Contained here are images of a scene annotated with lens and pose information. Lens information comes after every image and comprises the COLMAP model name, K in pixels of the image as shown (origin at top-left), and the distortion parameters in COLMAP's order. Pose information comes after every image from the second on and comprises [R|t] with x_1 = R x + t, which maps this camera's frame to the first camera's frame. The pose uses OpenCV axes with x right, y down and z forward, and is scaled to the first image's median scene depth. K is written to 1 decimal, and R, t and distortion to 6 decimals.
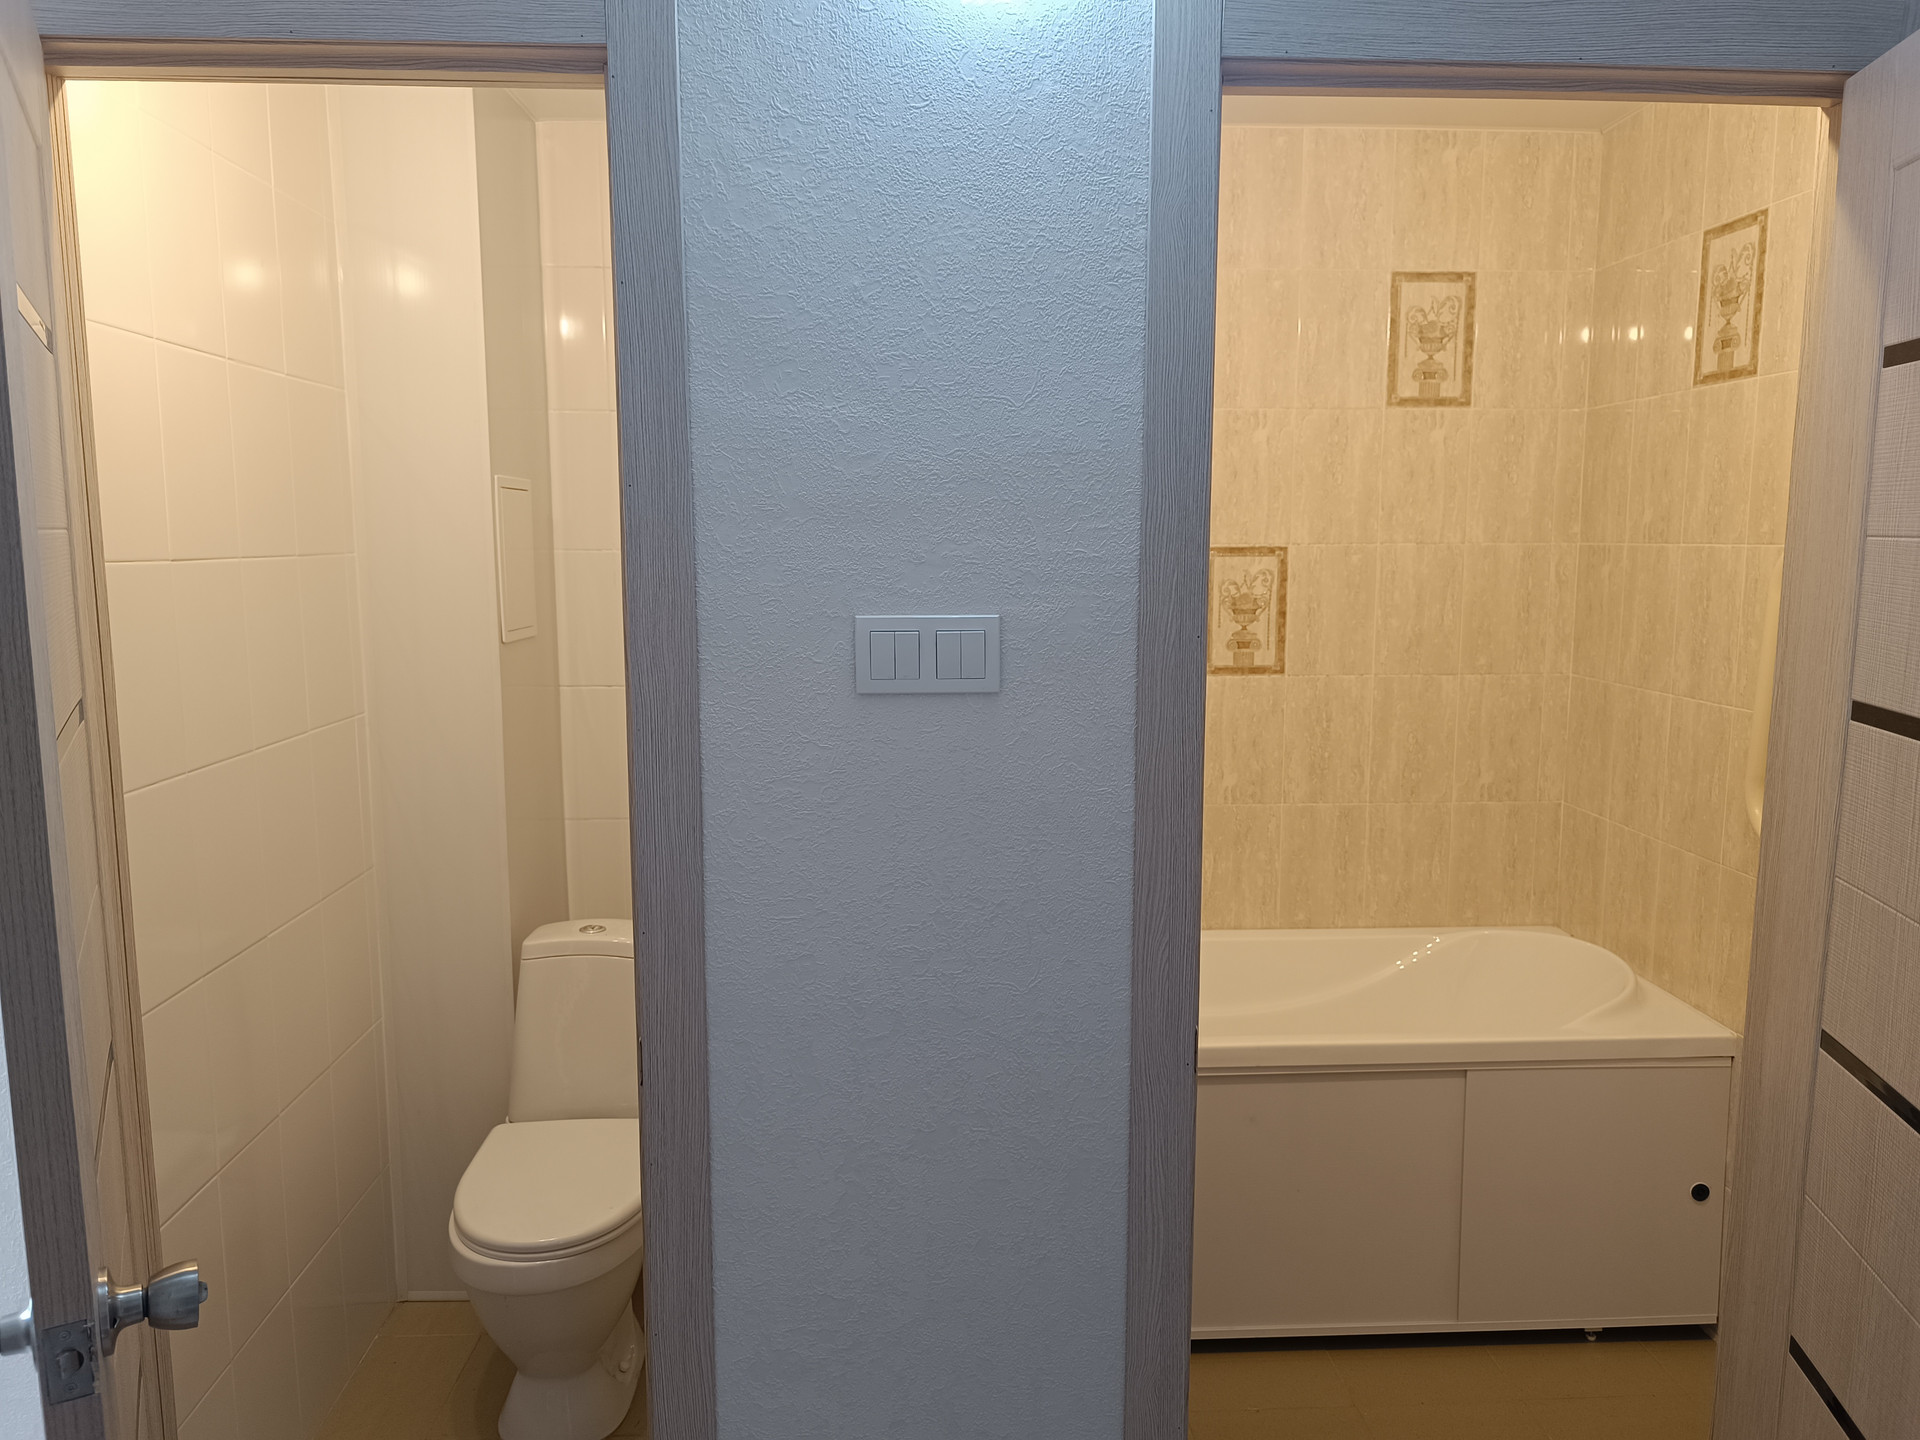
lens RADIAL K [[1284.4, 0, 974.6], [0, 1284.4, 714.4], [0, 0, 1]] dist [0.025111, -0.038192]
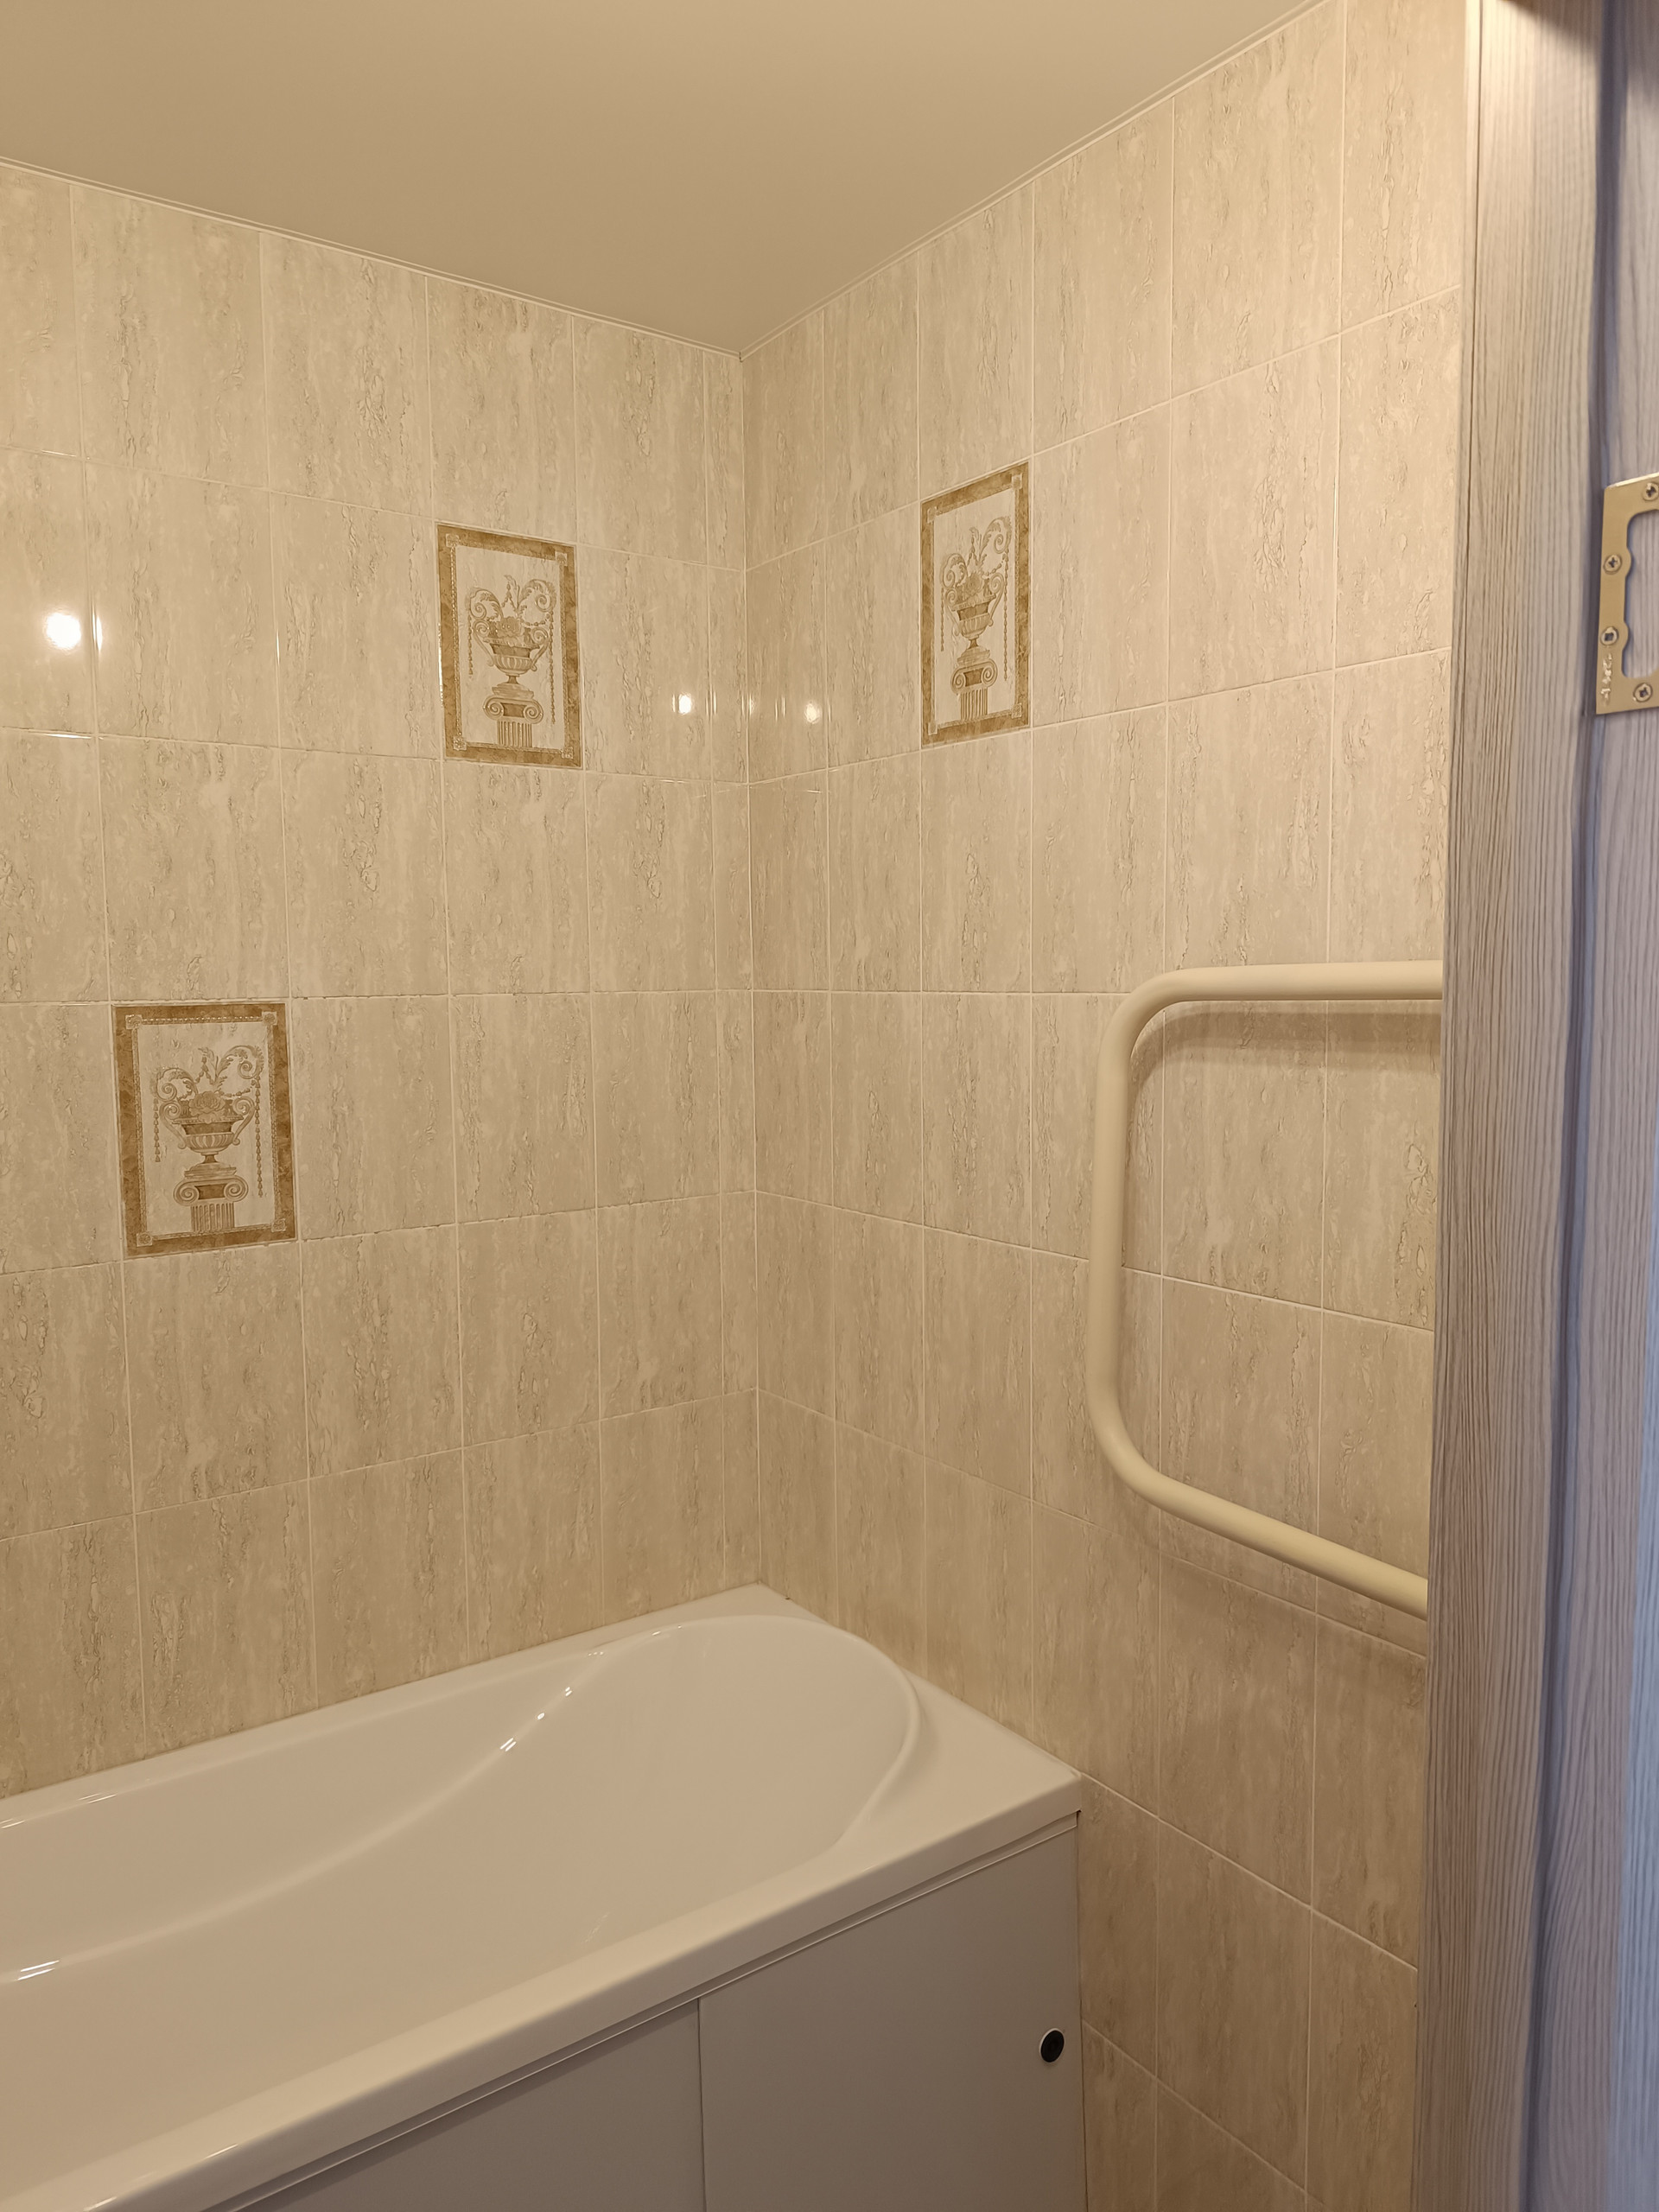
lens RADIAL K [[1479.7, 0, 831.0], [0, 1479.7, 1090.9], [0, 0, 1]] dist [0.025111, -0.038192]
pose [[0.839964, -0.051242, 0.540218, 0.115732], [0.081480, 0.996155, -0.032200, -0.064675], [-0.536491, 0.071063, 0.840909, 0.422423]]
